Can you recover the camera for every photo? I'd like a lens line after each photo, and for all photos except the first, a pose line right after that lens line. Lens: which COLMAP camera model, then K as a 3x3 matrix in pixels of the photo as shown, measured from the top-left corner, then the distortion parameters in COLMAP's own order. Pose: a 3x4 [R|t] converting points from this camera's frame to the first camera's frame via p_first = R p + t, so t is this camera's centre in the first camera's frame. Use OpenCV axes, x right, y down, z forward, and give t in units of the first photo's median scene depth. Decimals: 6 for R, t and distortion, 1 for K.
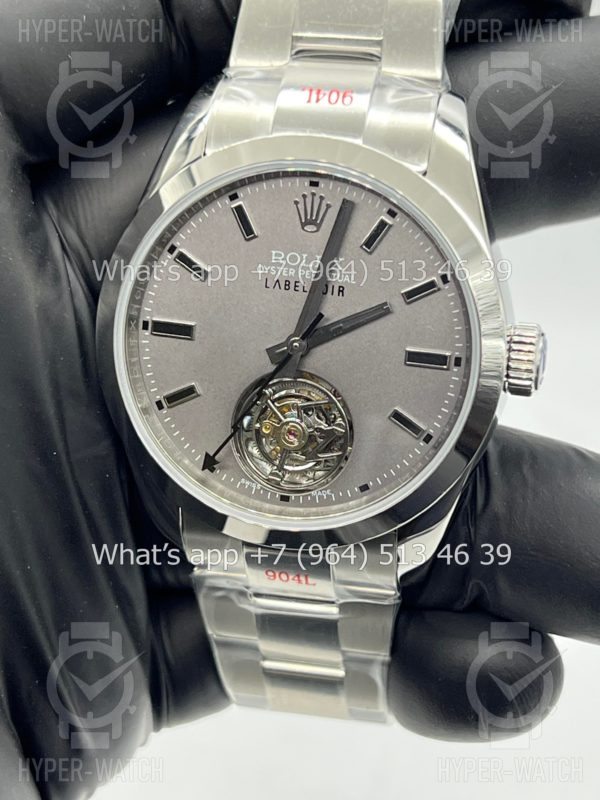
lens RADIAL K [[1908.2, 0, 303.1], [0, 1908.2, 396.8], [0, 0, 1]] dist [0.258993, 0.000000]
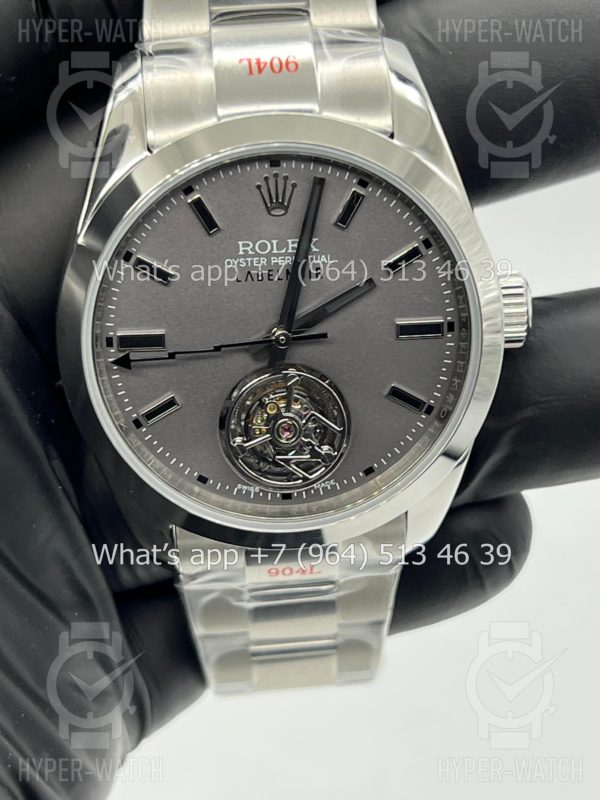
lens RADIAL K [[1908.2, 0, 300.0], [0, 1908.2, 400.2], [0, 0, 1]] dist [0.258993, 0.000000]
pose [[0.960726, -0.182687, 0.208880, -0.194336], [0.157627, 0.978766, 0.131038, -0.117639], [-0.228383, -0.092967, 0.969122, 0.089290]]
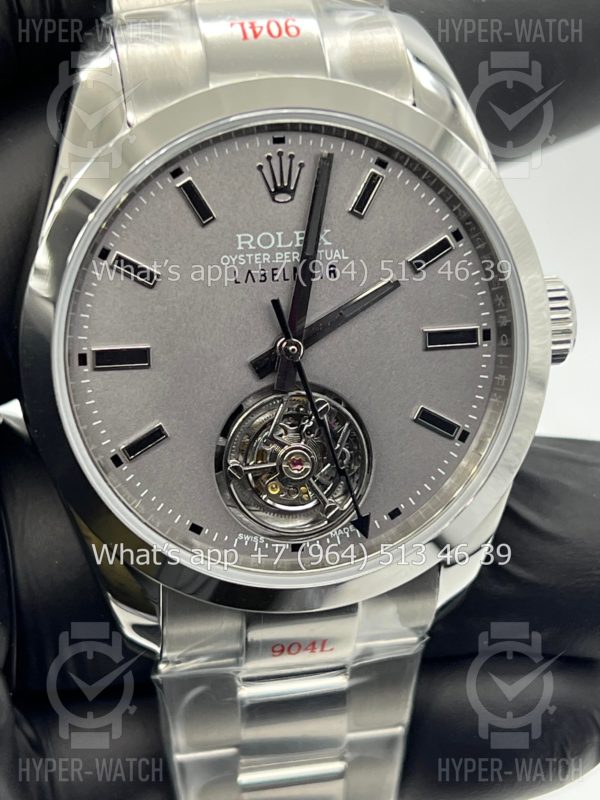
lens RADIAL K [[1908.2, 0, 297.5], [0, 1908.2, 403.3], [0, 0, 1]] dist [0.258993, 0.000000]
pose [[0.925508, -0.175668, 0.335524, -0.264376], [0.184647, 0.982791, 0.005225, -0.008841], [-0.330668, 0.057117, 0.942017, 0.265935]]
